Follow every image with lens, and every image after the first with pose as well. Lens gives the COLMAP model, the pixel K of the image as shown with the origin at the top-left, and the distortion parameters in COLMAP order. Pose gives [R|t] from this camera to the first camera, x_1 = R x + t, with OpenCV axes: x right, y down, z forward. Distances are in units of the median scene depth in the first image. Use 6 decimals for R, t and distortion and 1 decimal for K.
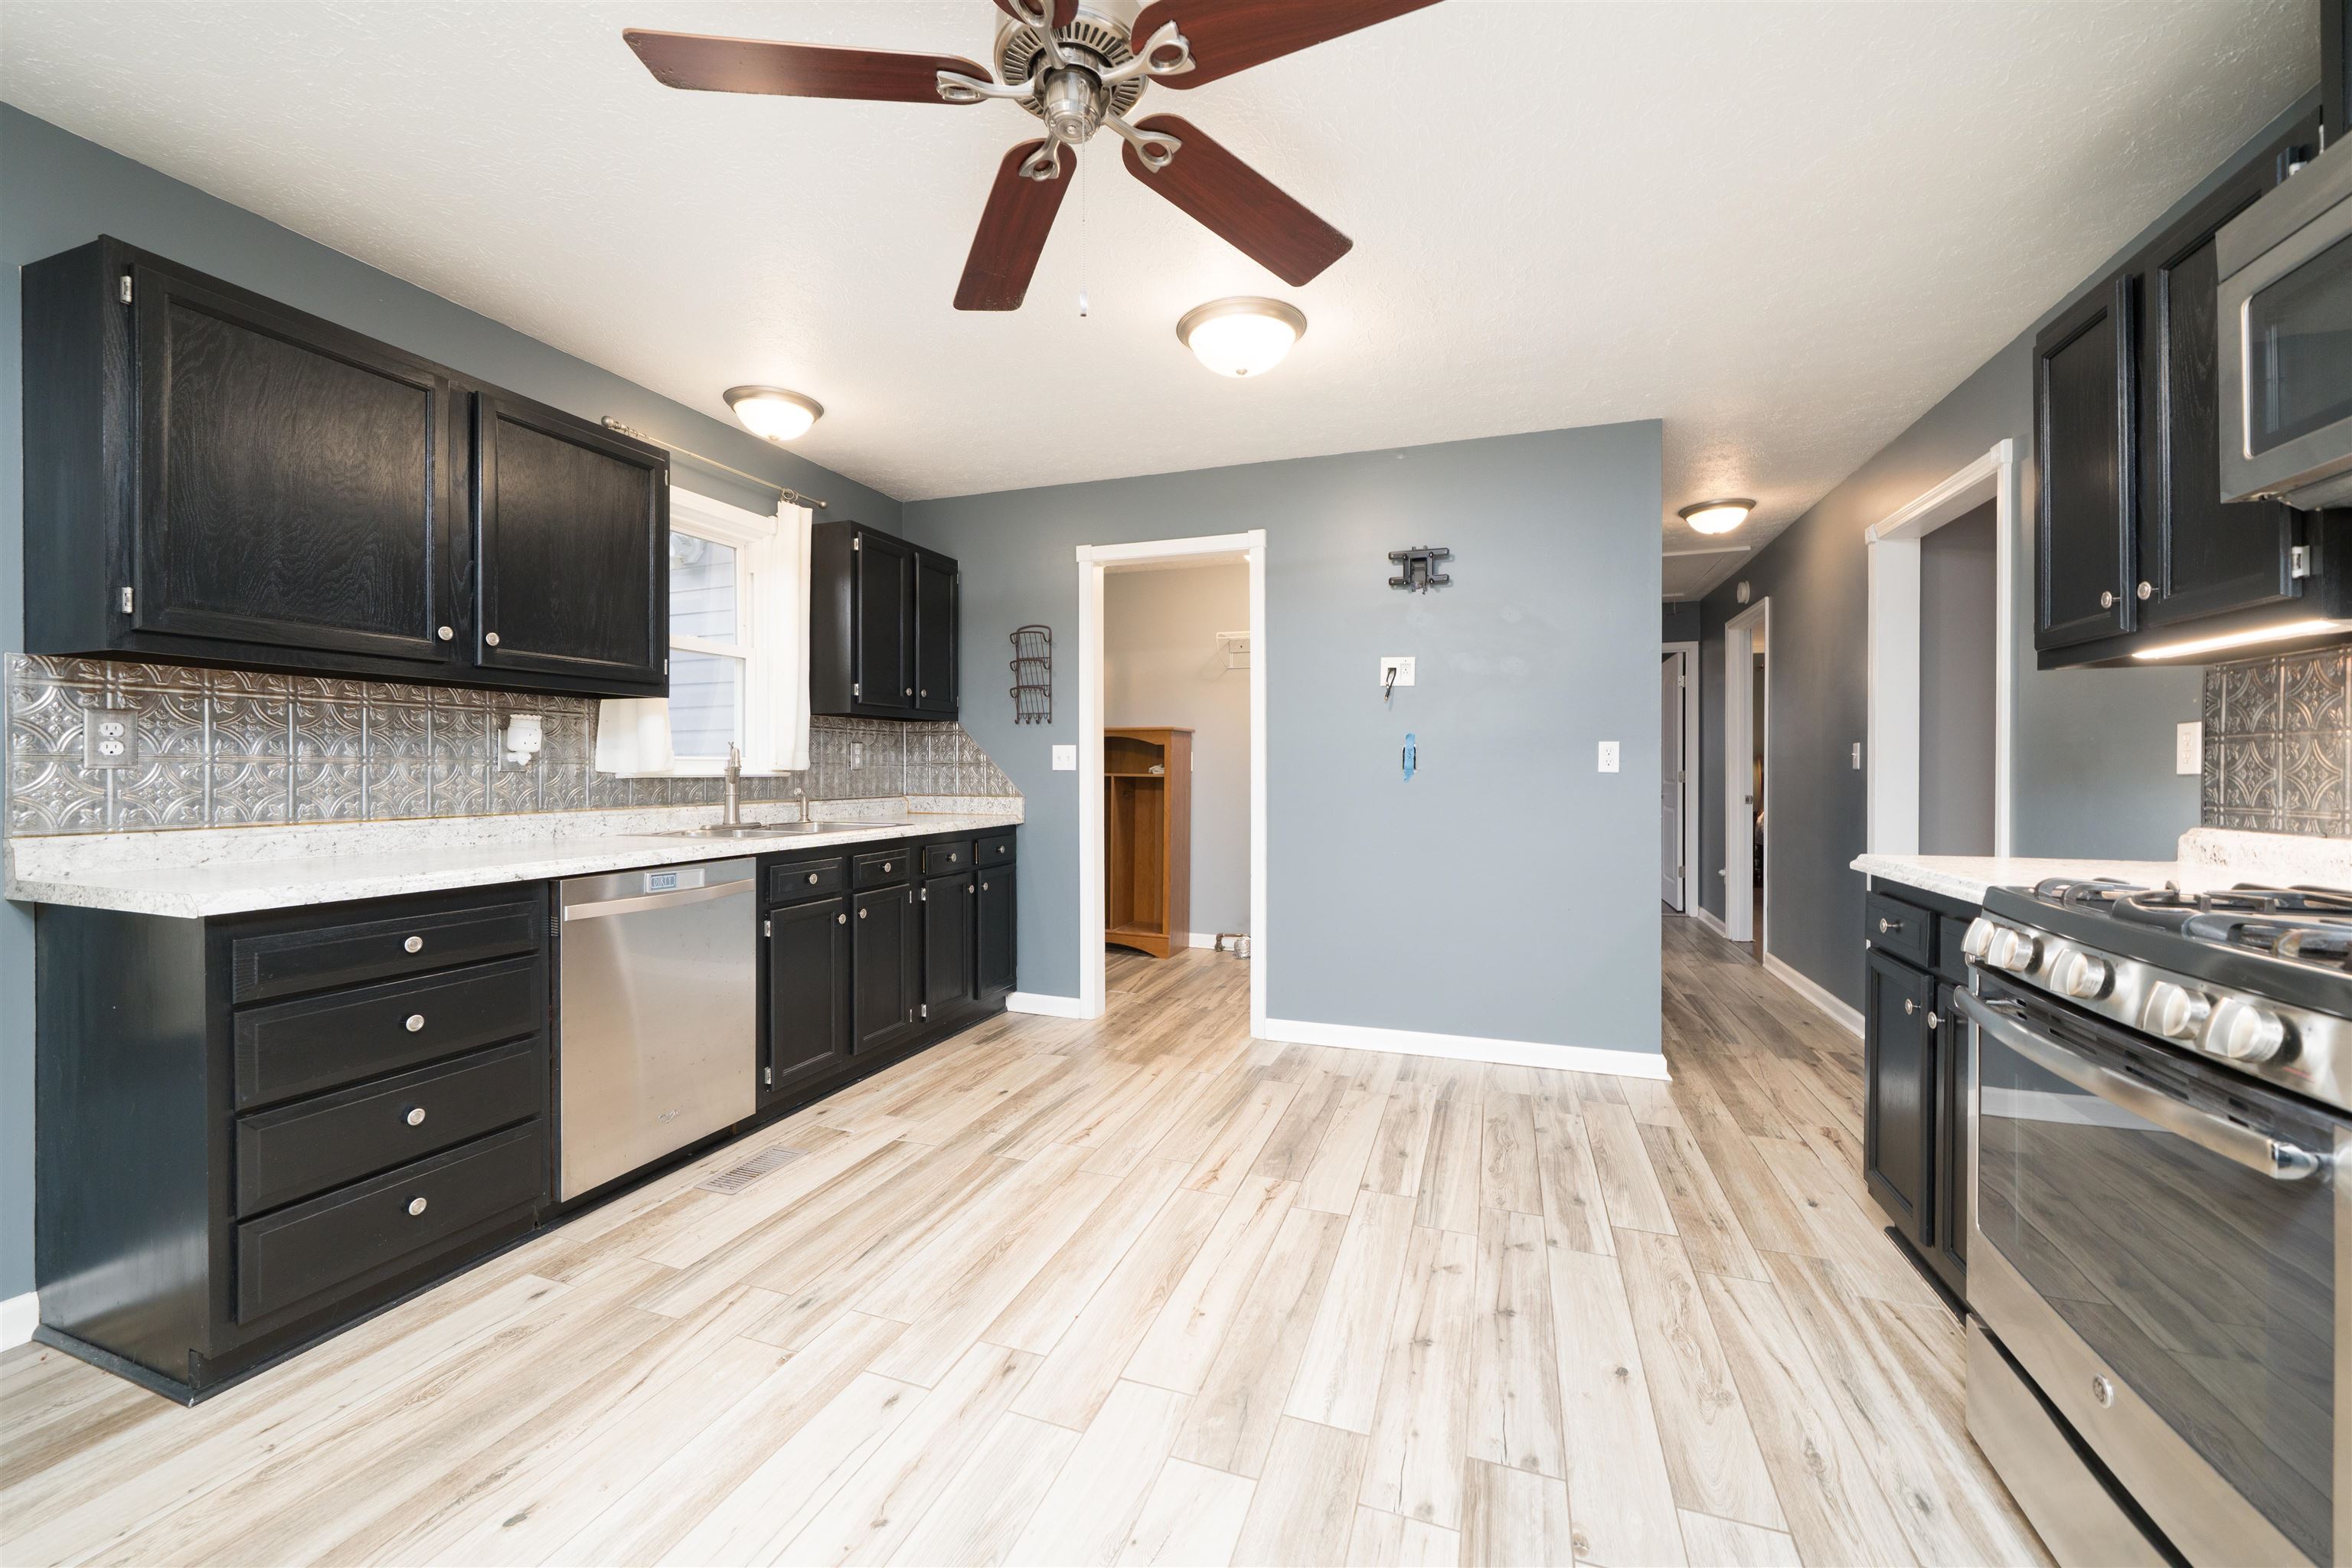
lens RADIAL K [[914.9, 0, 1170.9], [0, 914.9, 769.3], [0, 0, 1]] dist [-0.002181, -0.000056]
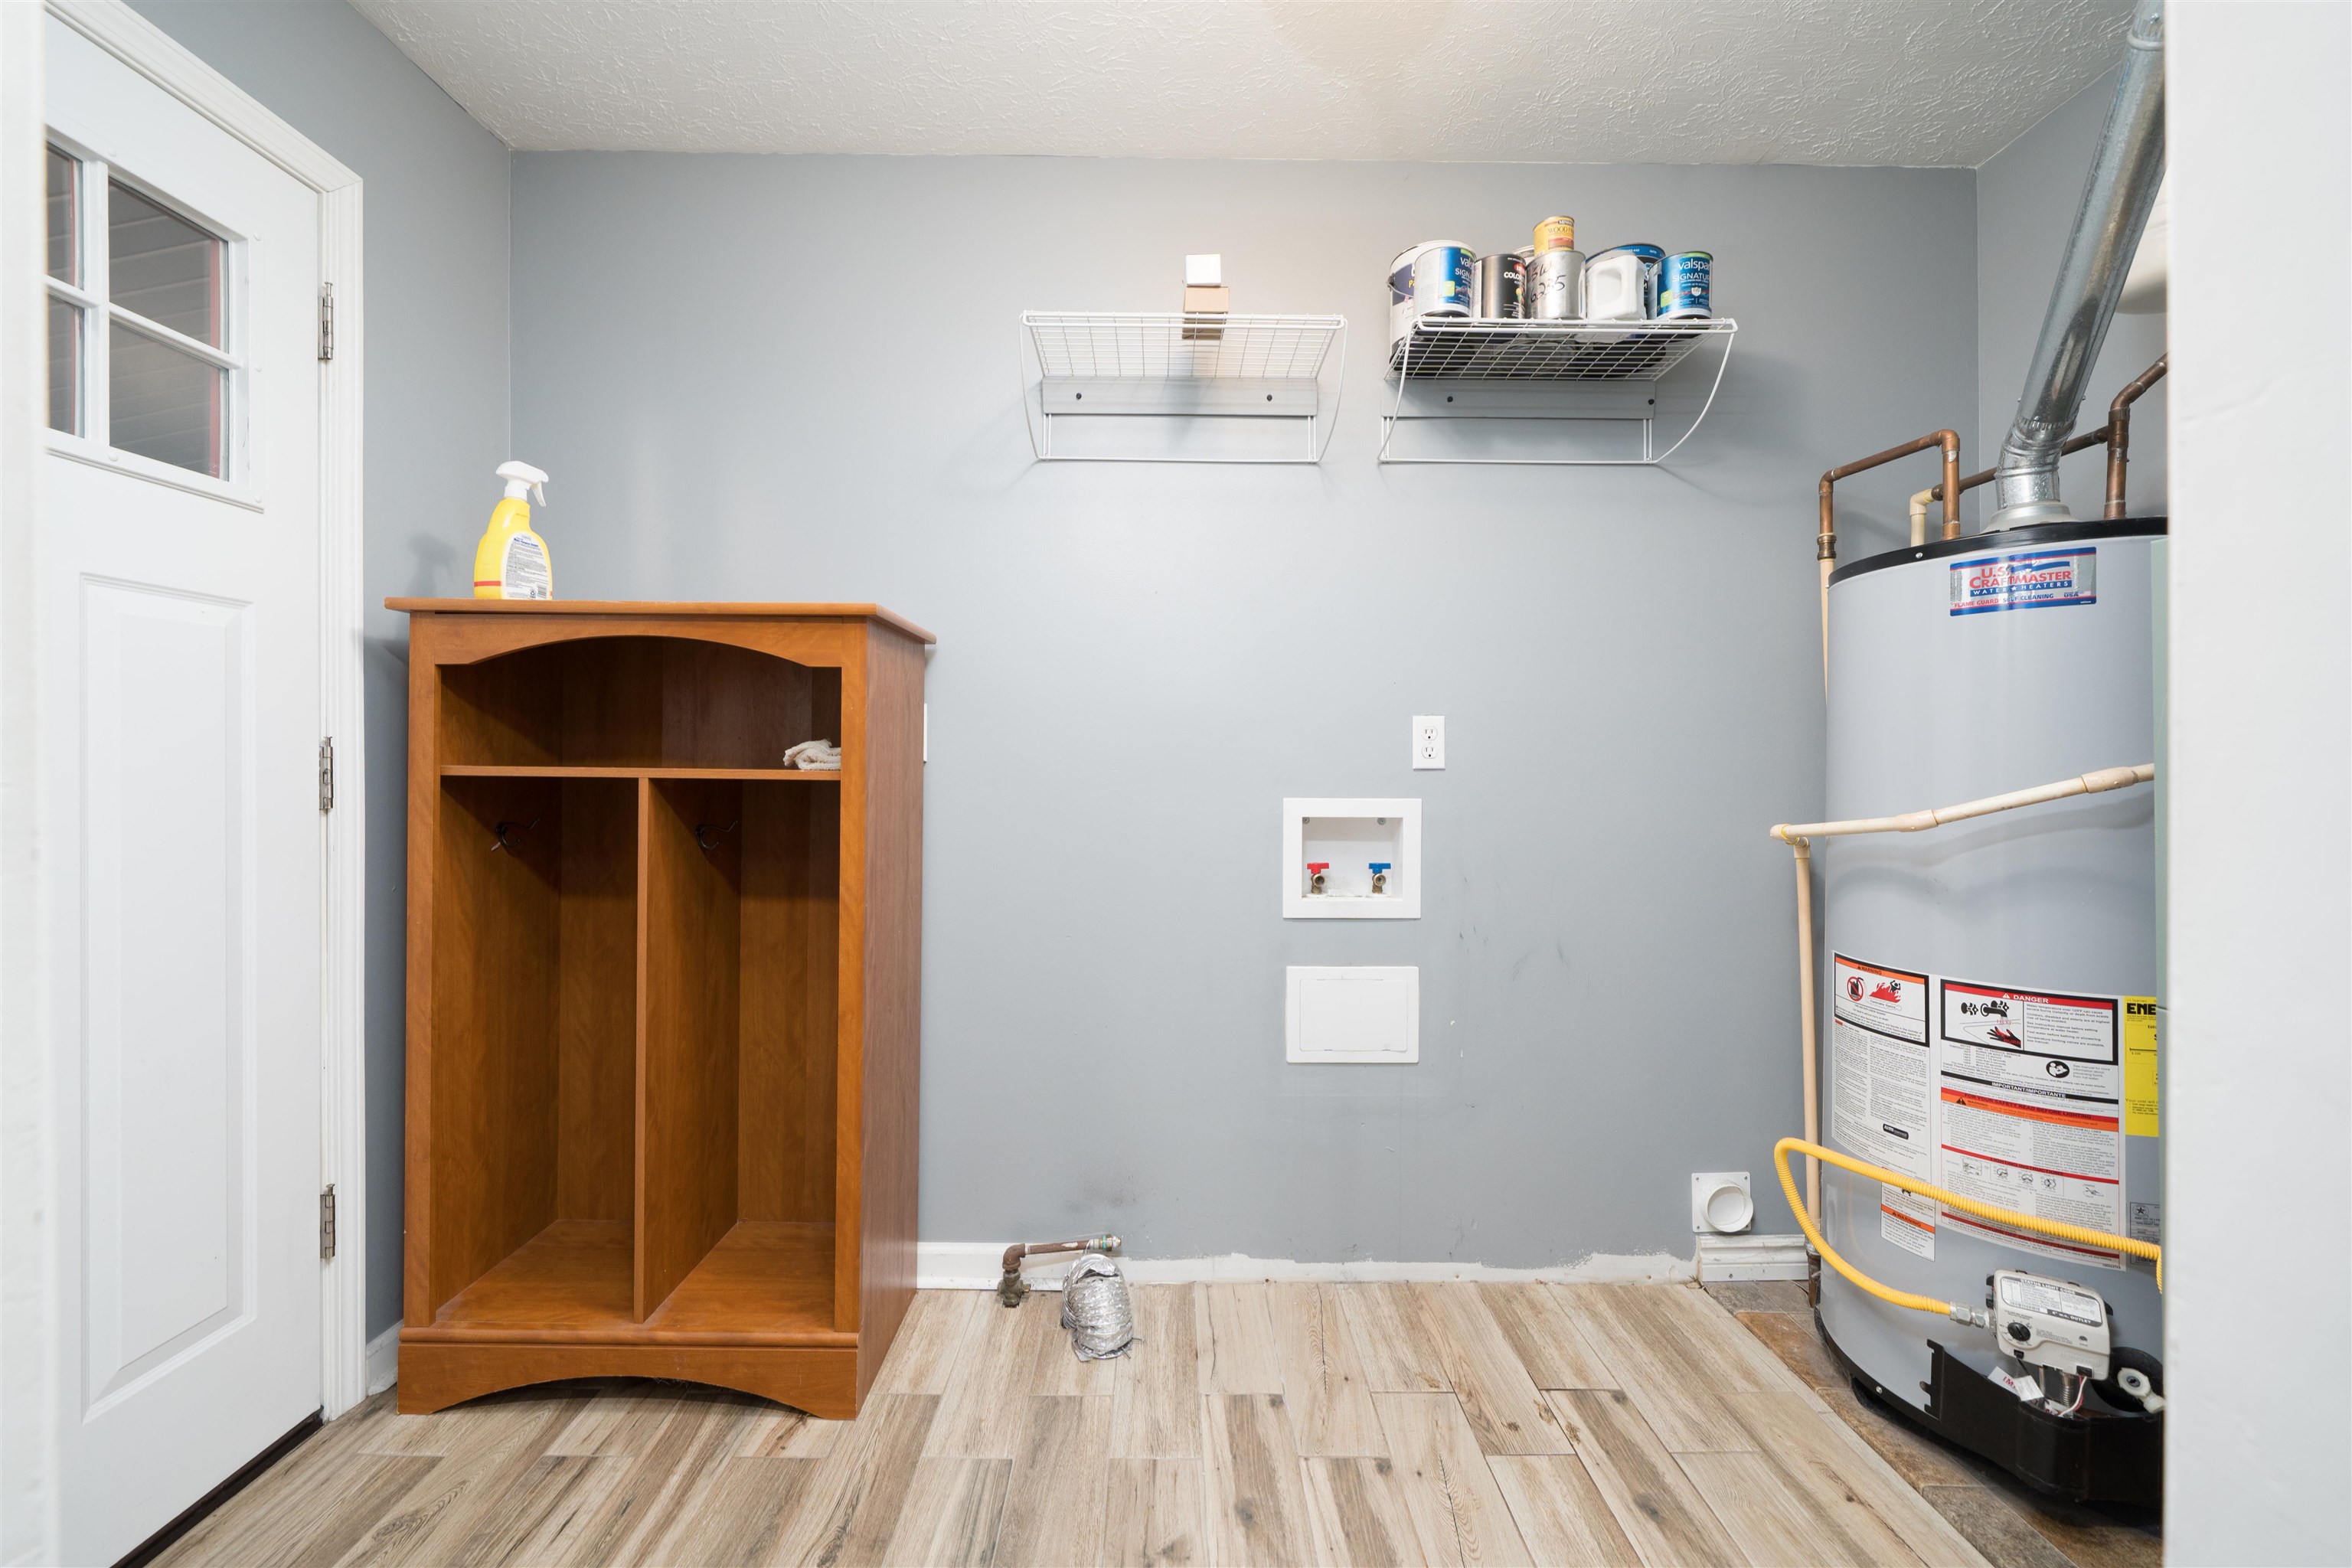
lens RADIAL K [[914.9, 0, 1161.5], [0, 914.9, 760.9], [0, 0, 1]] dist [-0.002181, -0.000056]
pose [[0.939167, -0.003563, 0.343441, -0.024713], [0.000789, 0.999966, 0.008217, 0.000832], [-0.343459, -0.007446, 0.939138, 1.555698]]
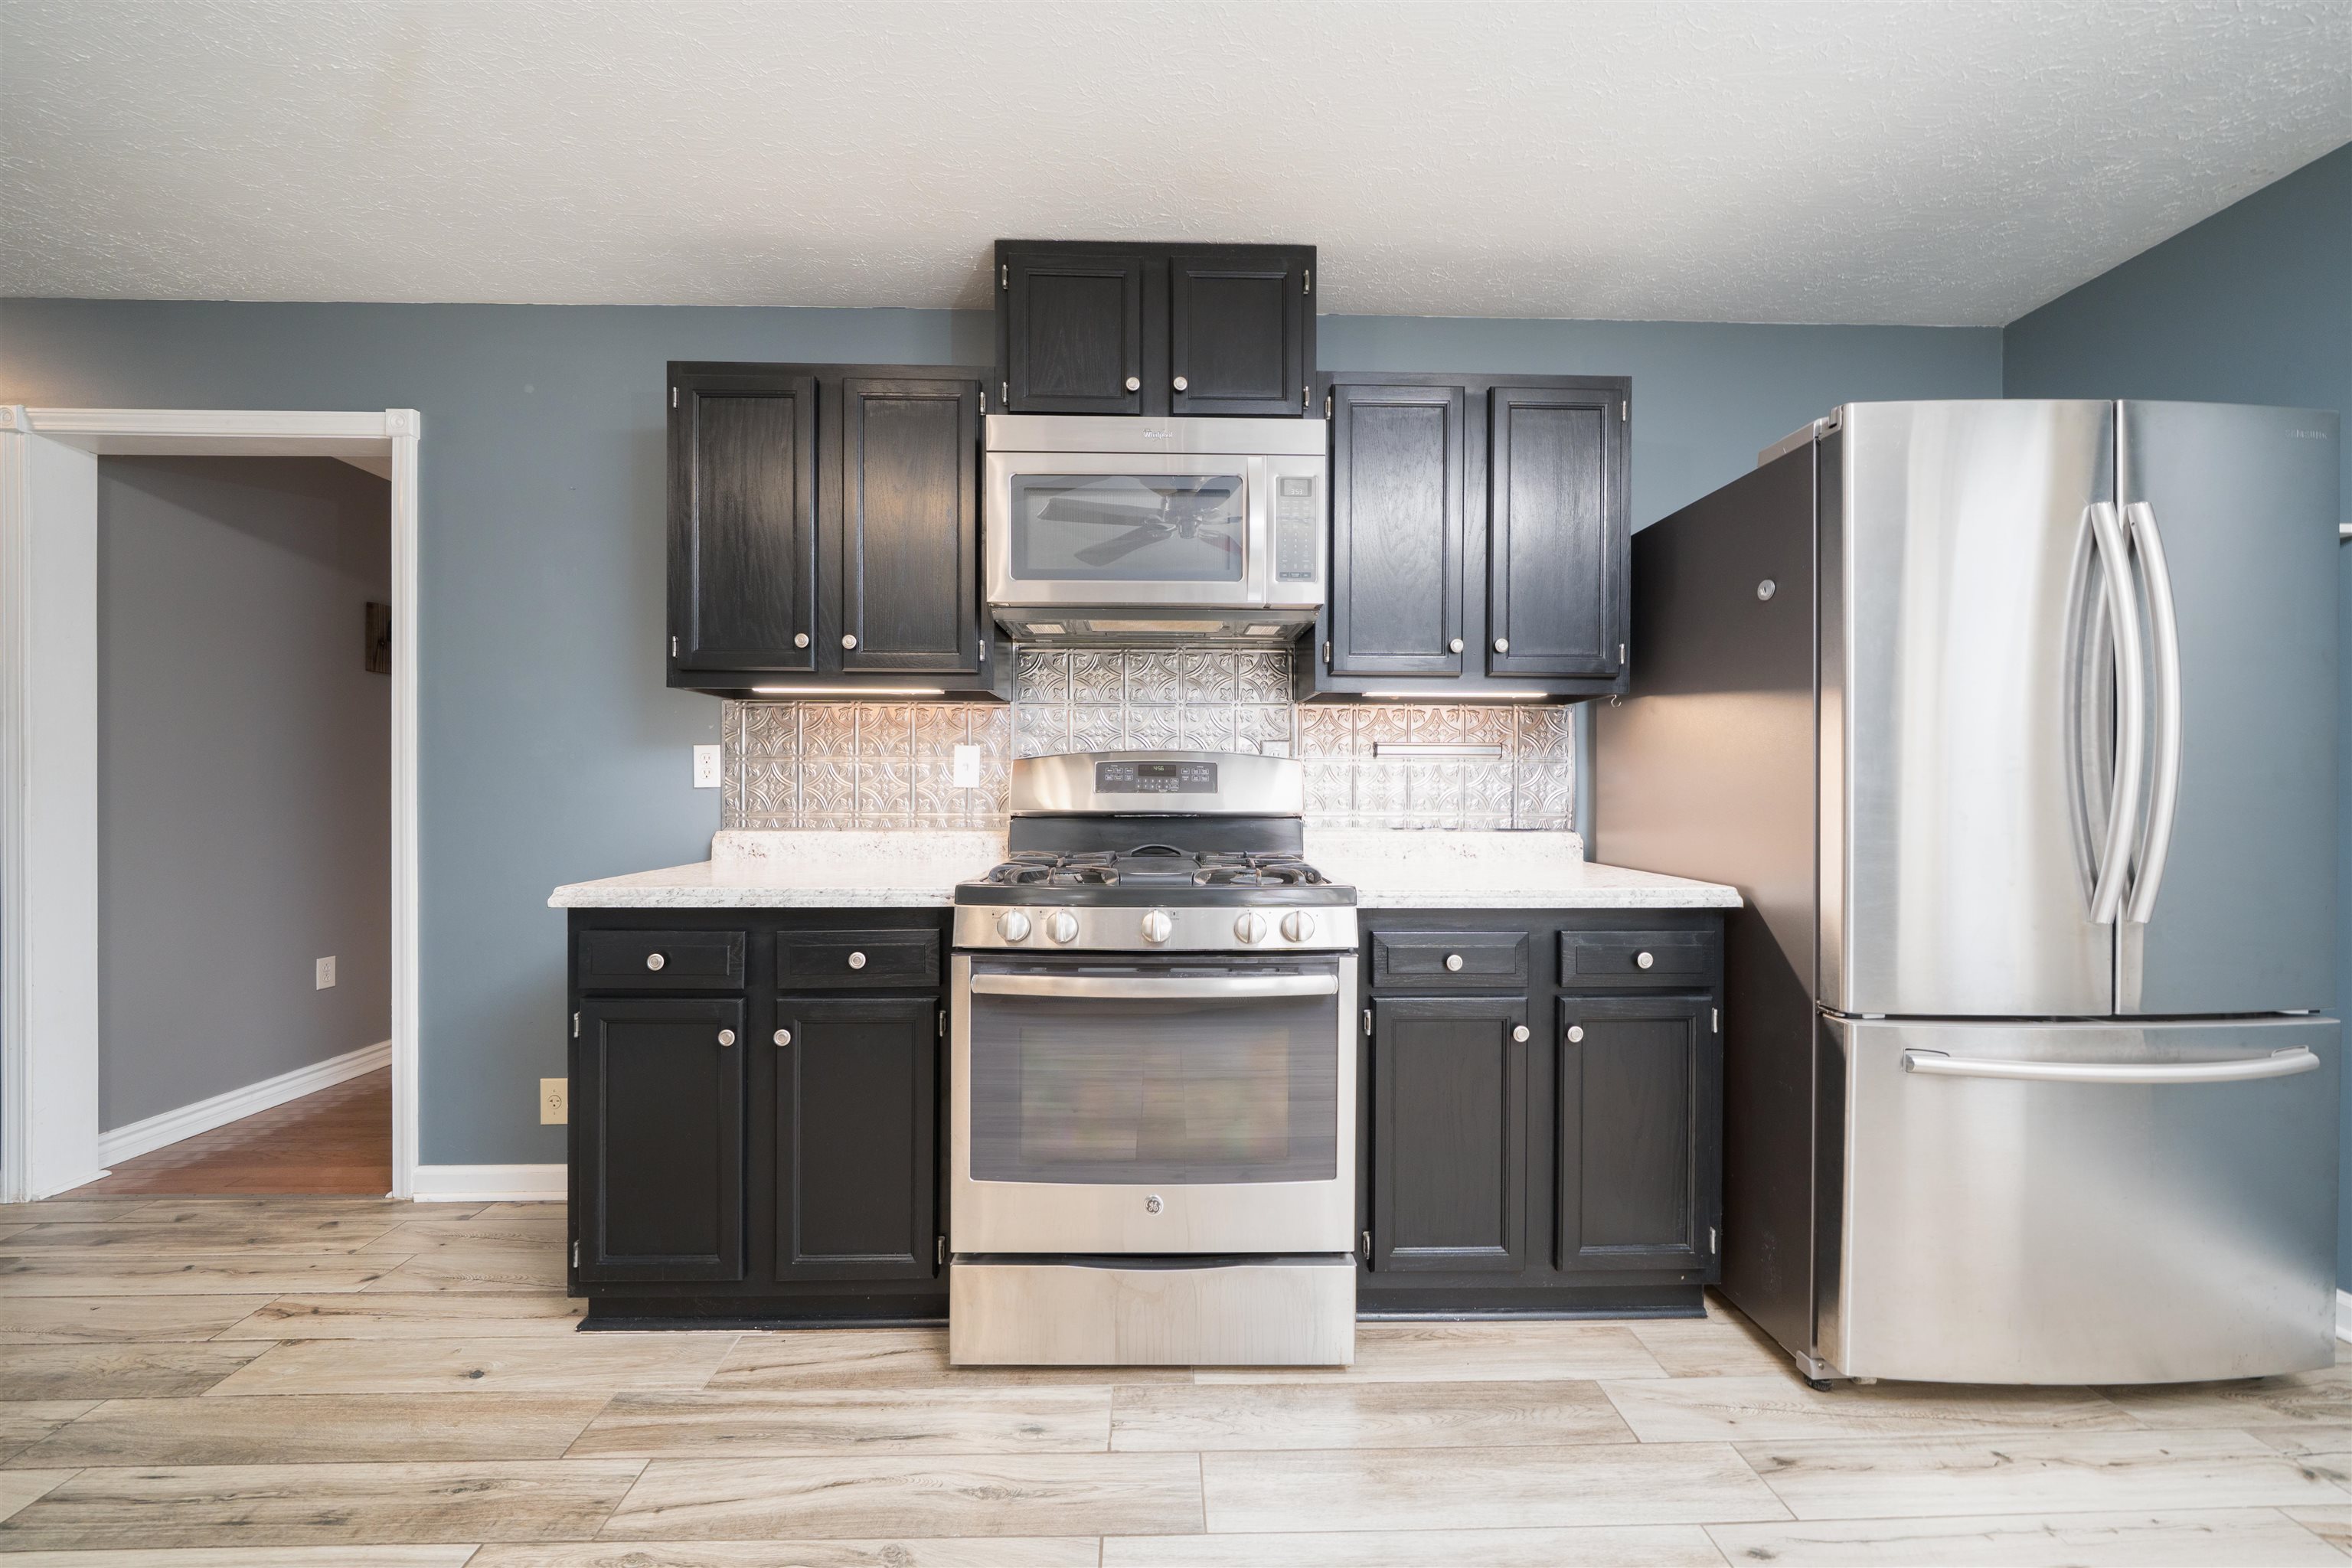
lens RADIAL K [[828.0, 0, 1169.0], [0, 828.0, 788.7], [0, 0, 1]] dist [-0.004736, -0.000178]
pose [[-0.363317, -0.005419, 0.931650, -0.108626], [-0.001884, 0.999985, 0.005082, 0.001353], [-0.931664, 0.000091, -0.363321, 0.696858]]
